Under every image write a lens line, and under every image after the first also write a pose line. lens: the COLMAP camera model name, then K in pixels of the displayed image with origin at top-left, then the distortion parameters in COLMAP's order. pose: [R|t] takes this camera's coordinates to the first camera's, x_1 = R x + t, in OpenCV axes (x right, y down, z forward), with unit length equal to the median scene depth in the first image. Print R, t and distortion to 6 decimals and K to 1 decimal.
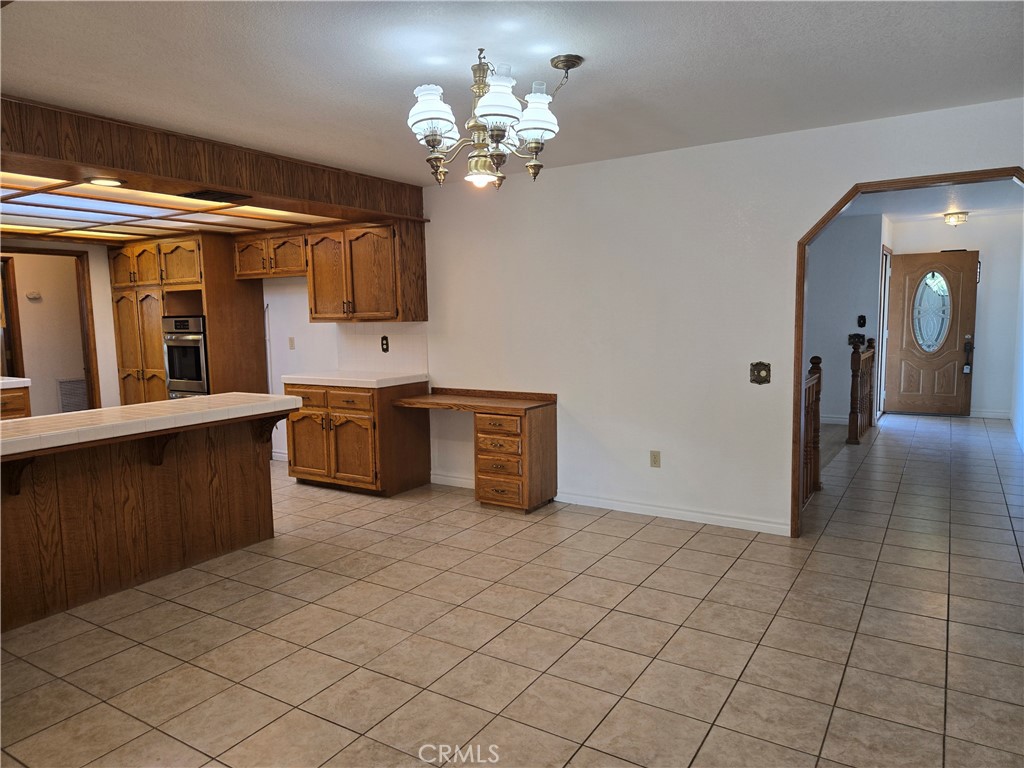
lens RADIAL K [[687.9, 0, 501.6], [0, 687.9, 384.1], [0, 0, 1]] dist [0.065820, -0.052000]
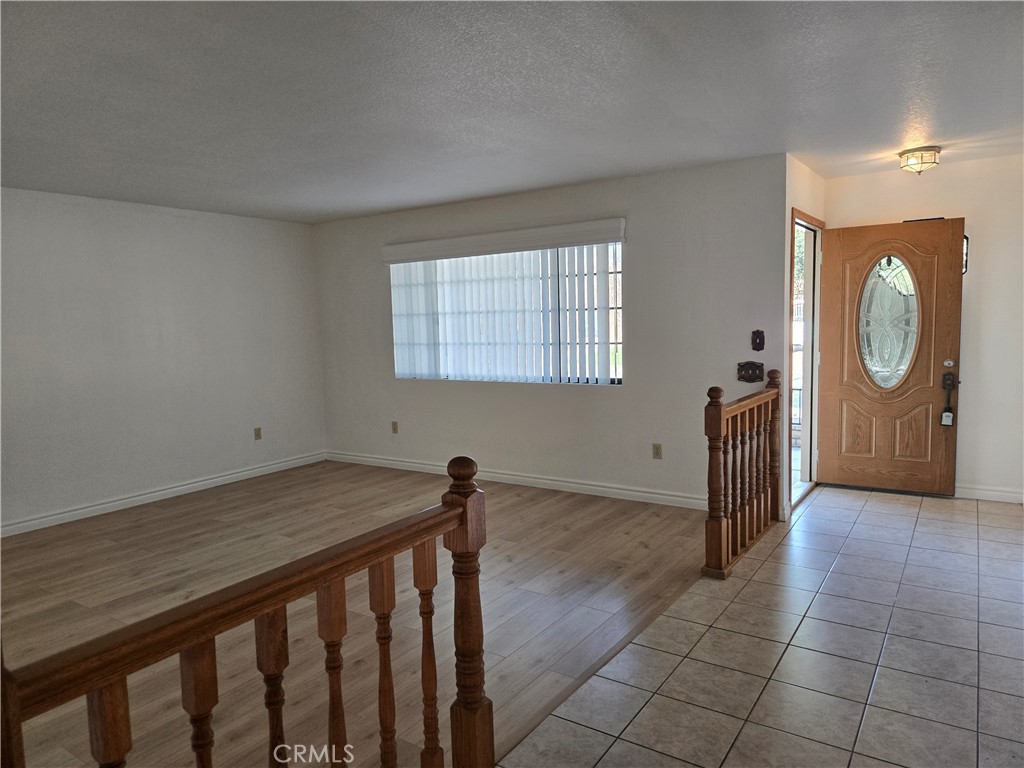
lens RADIAL K [[687.9, 0, 510.4], [0, 687.9, 382.0], [0, 0, 1]] dist [0.065820, -0.052000]
pose [[0.999614, -0.007926, -0.026611, 0.516830], [0.007609, 0.999899, -0.011999, -0.079573], [0.026704, 0.011792, 0.999574, 0.663371]]
